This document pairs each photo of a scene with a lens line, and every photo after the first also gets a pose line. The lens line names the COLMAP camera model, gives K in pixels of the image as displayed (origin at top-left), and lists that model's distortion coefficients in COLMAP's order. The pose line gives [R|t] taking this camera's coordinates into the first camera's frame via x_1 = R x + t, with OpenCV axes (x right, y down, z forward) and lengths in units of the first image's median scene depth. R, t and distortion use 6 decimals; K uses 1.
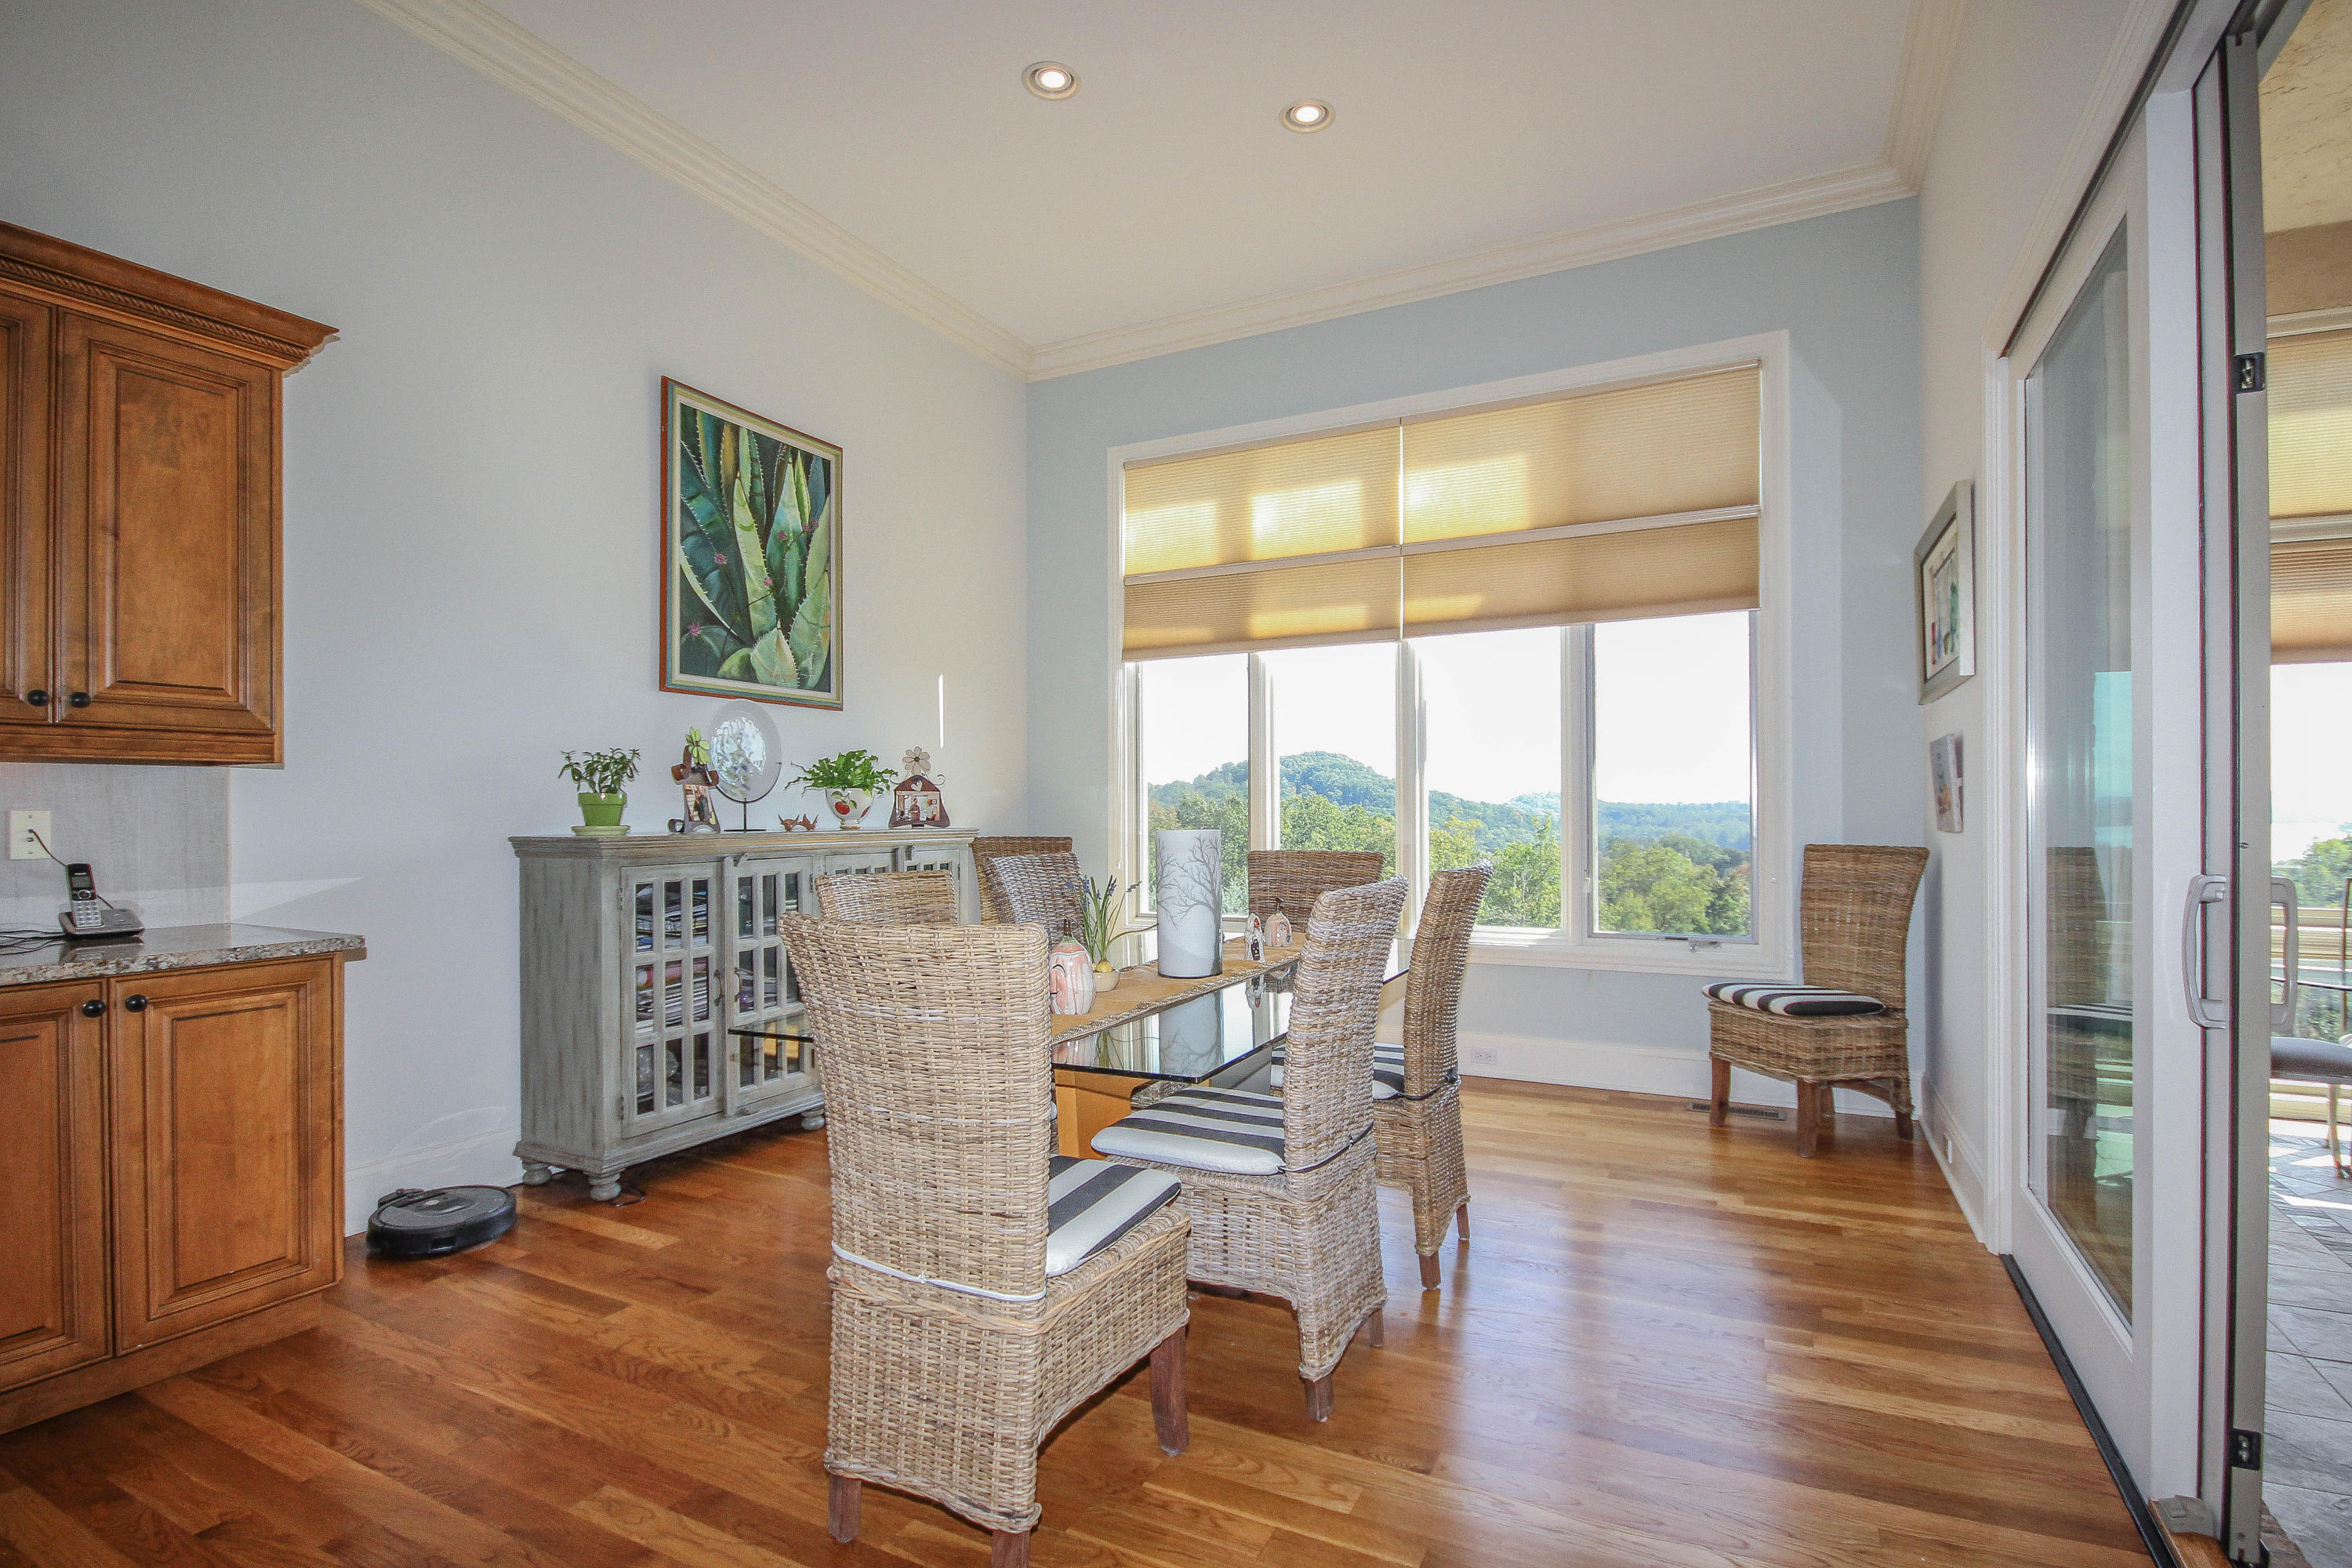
lens RADIAL K [[1115.5, 0, 1192.5], [0, 1115.5, 802.5], [0, 0, 1]] dist [-0.005203, -0.006022]
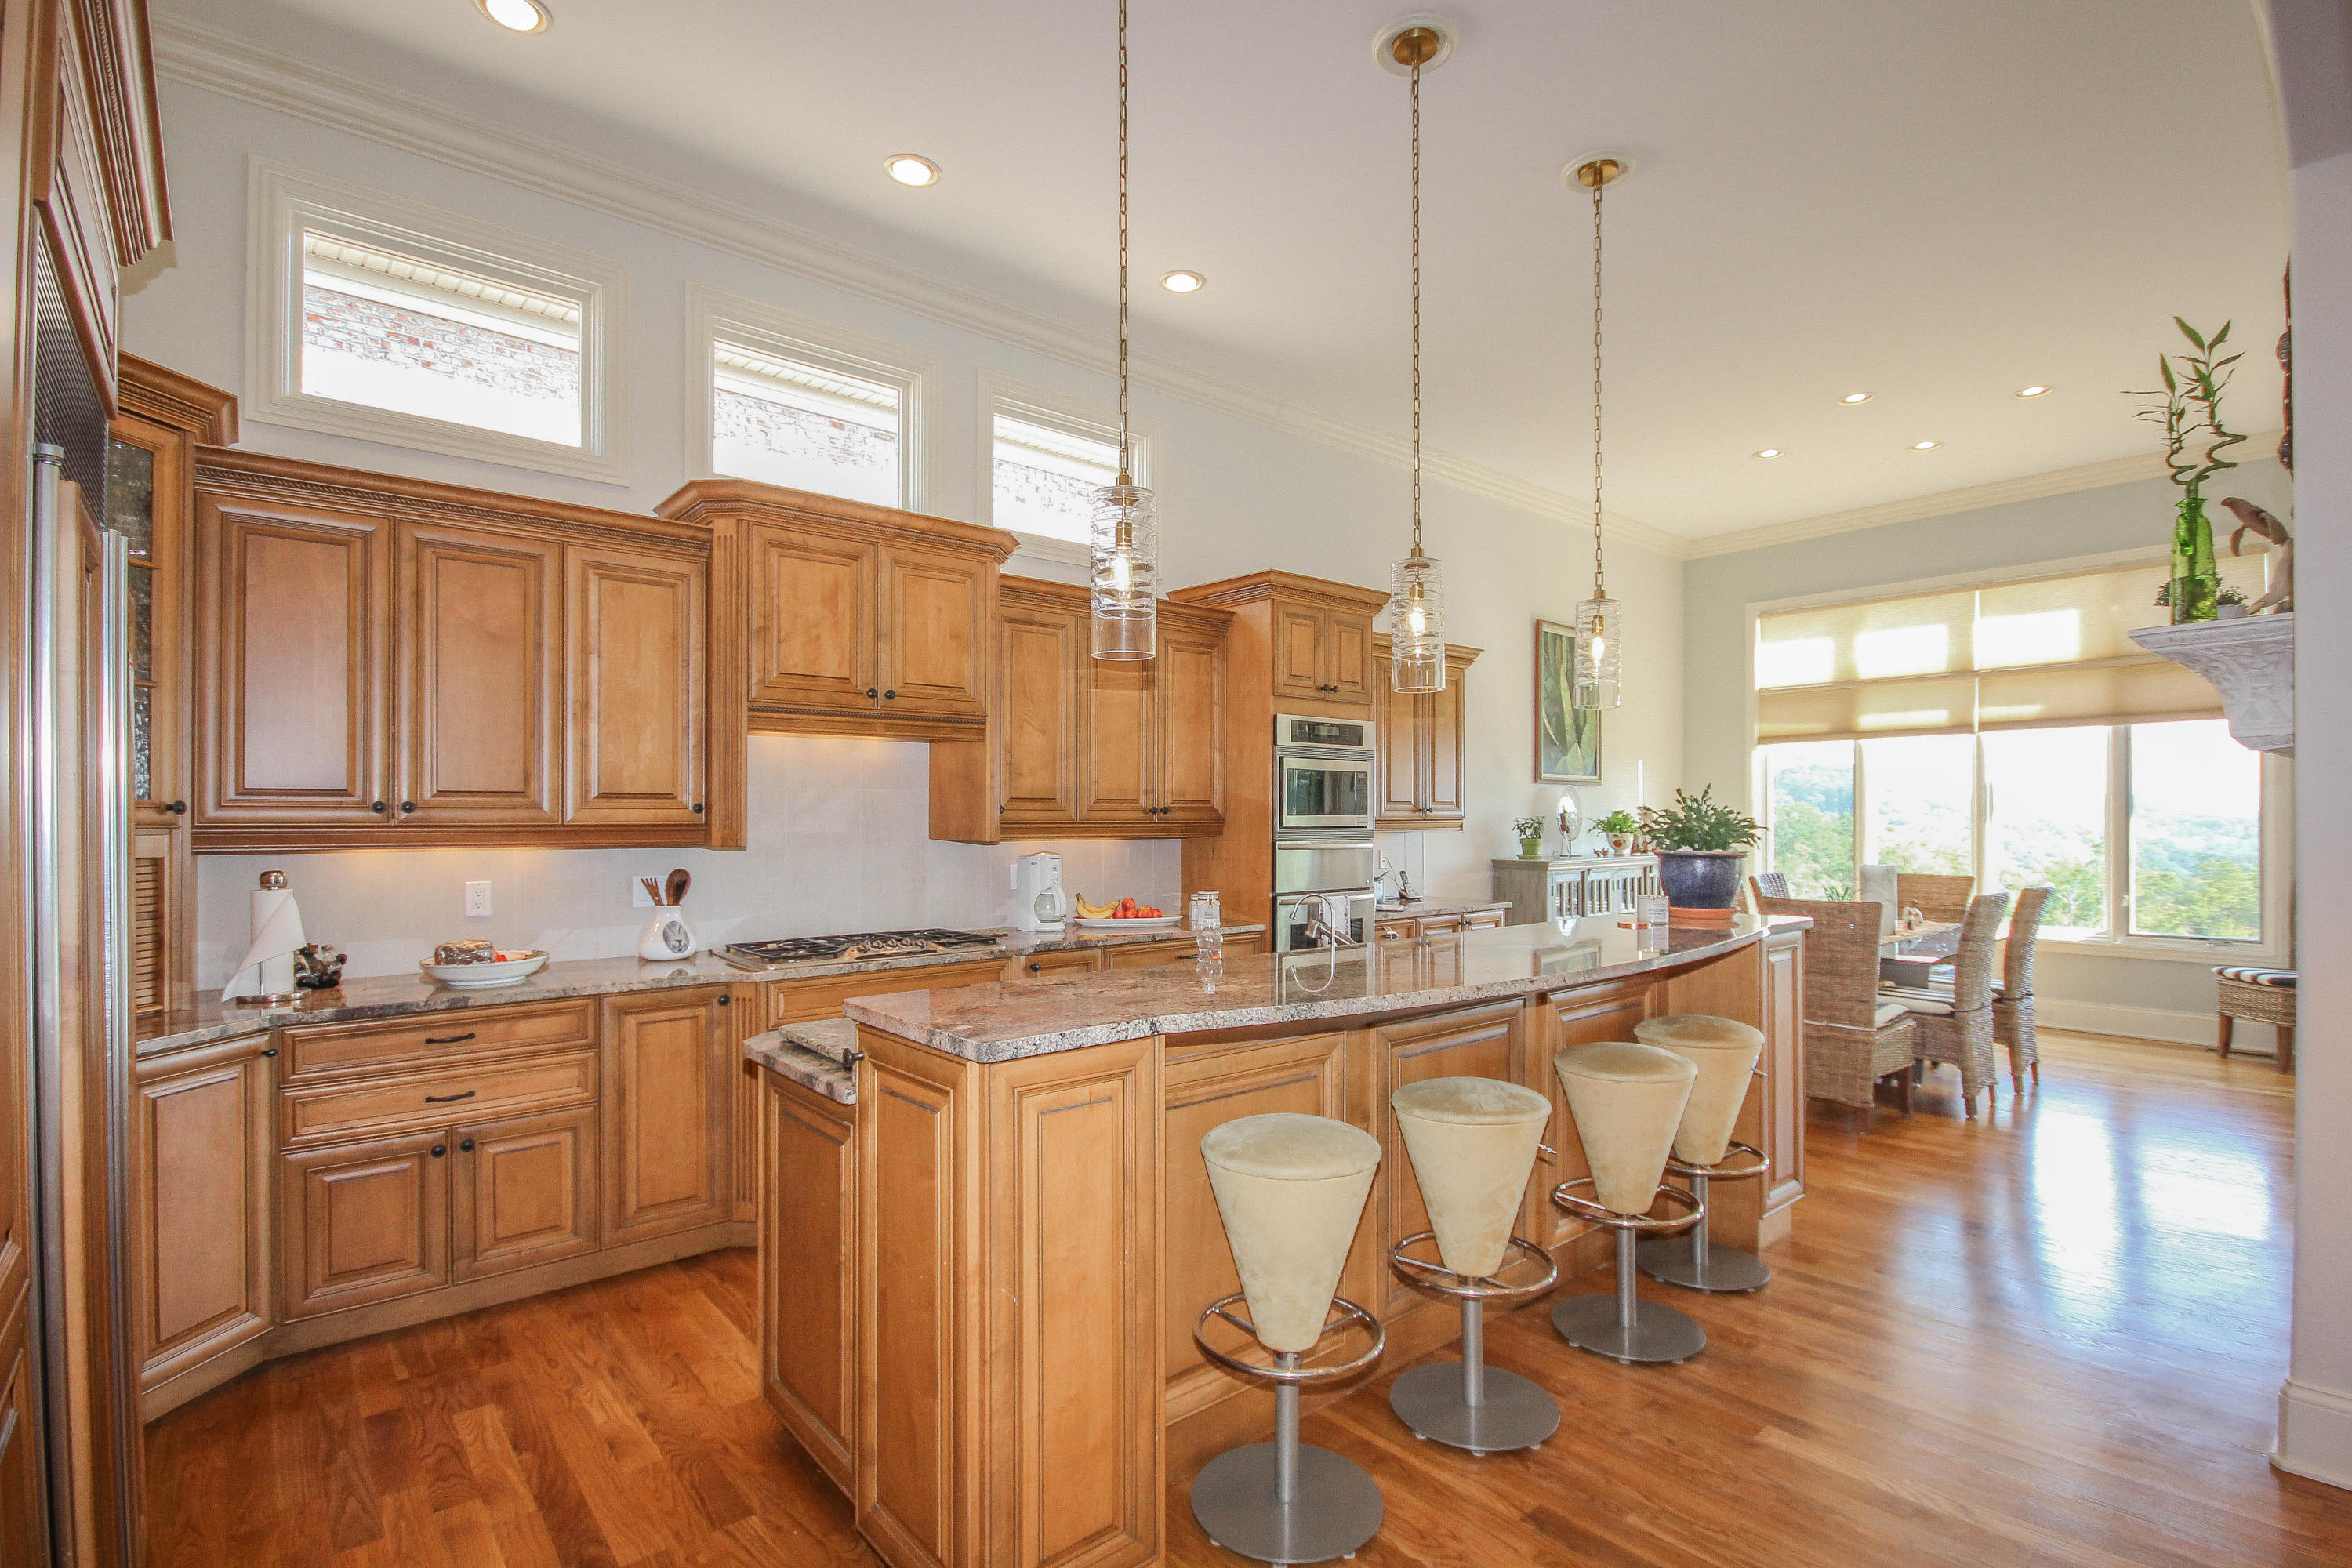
lens RADIAL K [[1115.5, 0, 1233.7], [0, 1115.5, 807.8], [0, 0, 1]] dist [-0.005203, -0.006022]
pose [[0.936332, 0.002413, -0.351108, -0.283115], [-0.002613, 0.999997, -0.000095, -0.054681], [0.351106, 0.001006, 0.936335, -0.953572]]
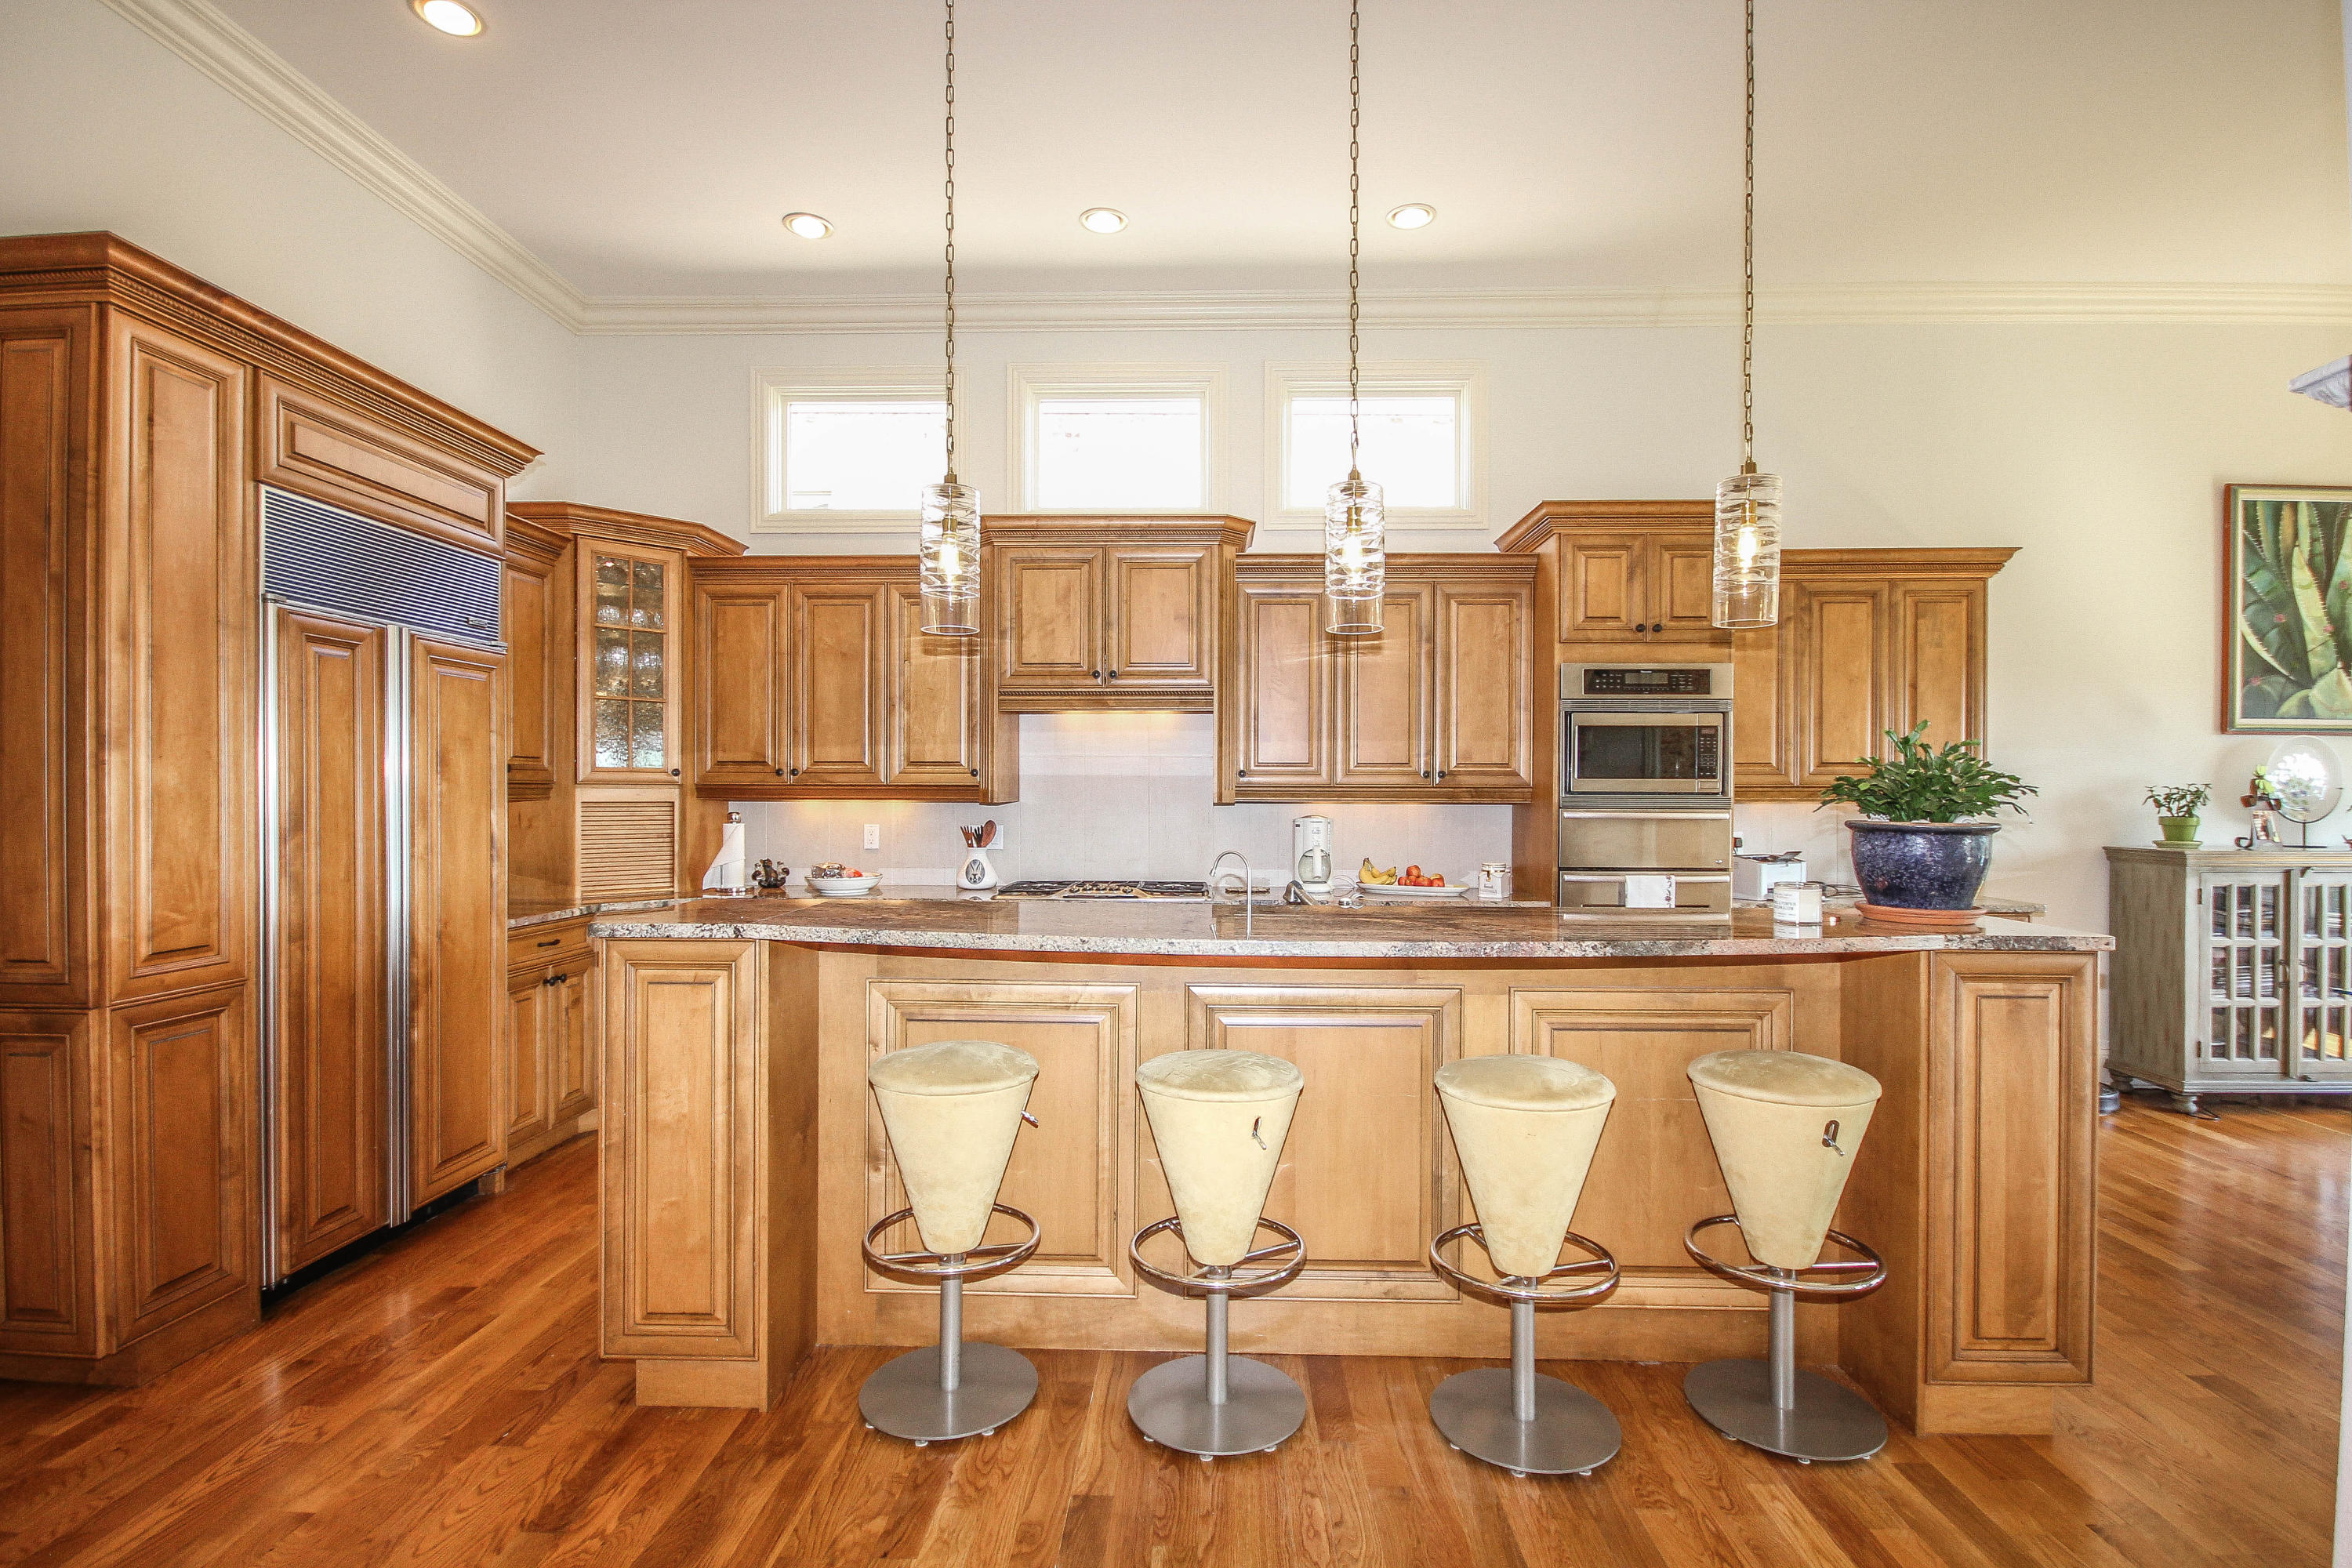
lens RADIAL K [[1115.5, 0, 1188.3], [0, 1115.5, 798.2], [0, 0, 1]] dist [-0.005203, -0.006022]
pose [[0.440176, 0.009887, -0.897857, 0.128748], [-0.000250, 0.999941, 0.010889, -0.039975], [0.897911, -0.004569, 0.440153, -0.590558]]
